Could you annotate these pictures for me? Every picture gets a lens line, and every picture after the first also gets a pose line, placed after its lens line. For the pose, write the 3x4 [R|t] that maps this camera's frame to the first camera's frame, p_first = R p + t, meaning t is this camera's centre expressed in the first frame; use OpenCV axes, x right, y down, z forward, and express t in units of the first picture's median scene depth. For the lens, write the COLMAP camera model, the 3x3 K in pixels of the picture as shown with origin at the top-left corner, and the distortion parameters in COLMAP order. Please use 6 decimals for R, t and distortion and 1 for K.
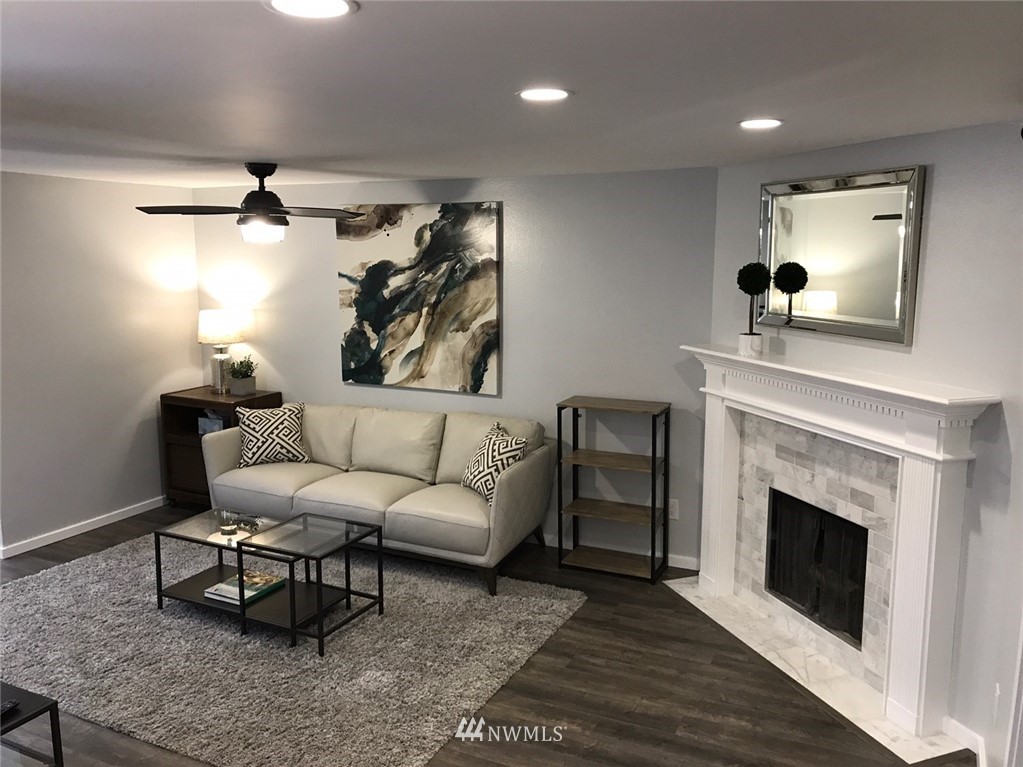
lens RADIAL K [[856.2, 0, 514.4], [0, 856.2, 384.8], [0, 0, 1]] dist [0.015469, -0.048680]
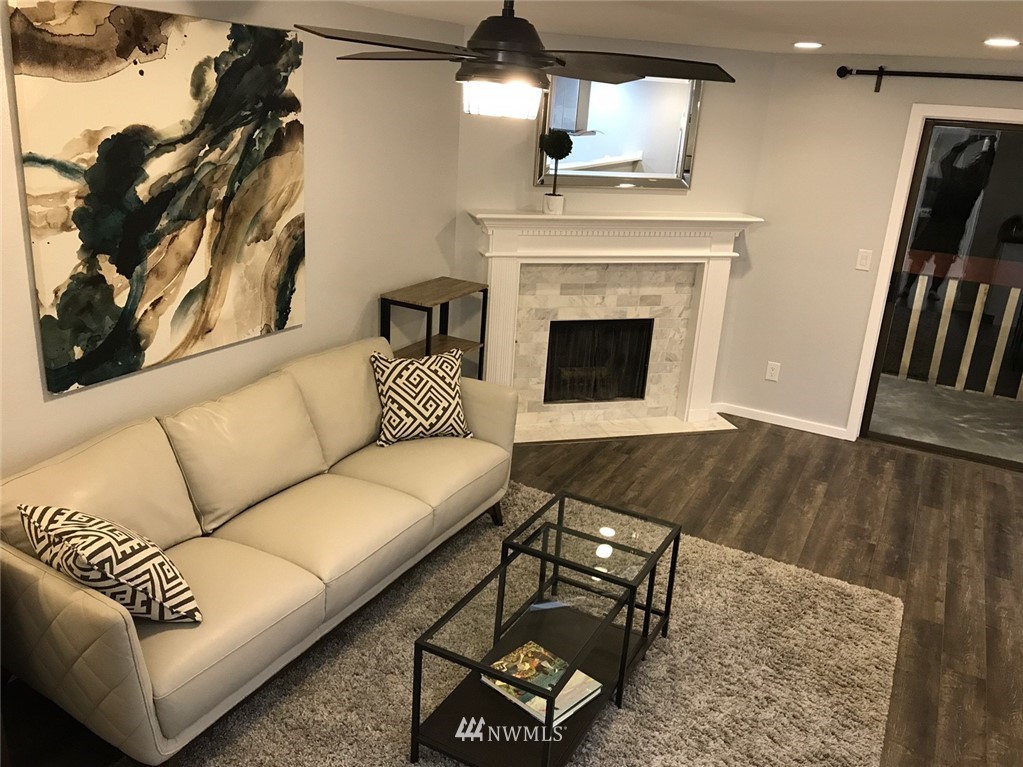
lens RADIAL K [[856.2, 0, 515.4], [0, 856.2, 384.7], [0, 0, 1]] dist [0.015469, -0.048680]
pose [[0.003473, -0.318763, 0.947828, -0.684826], [0.089707, 0.944112, 0.317184, -0.143690], [-0.995962, 0.083925, 0.031874, 0.791485]]
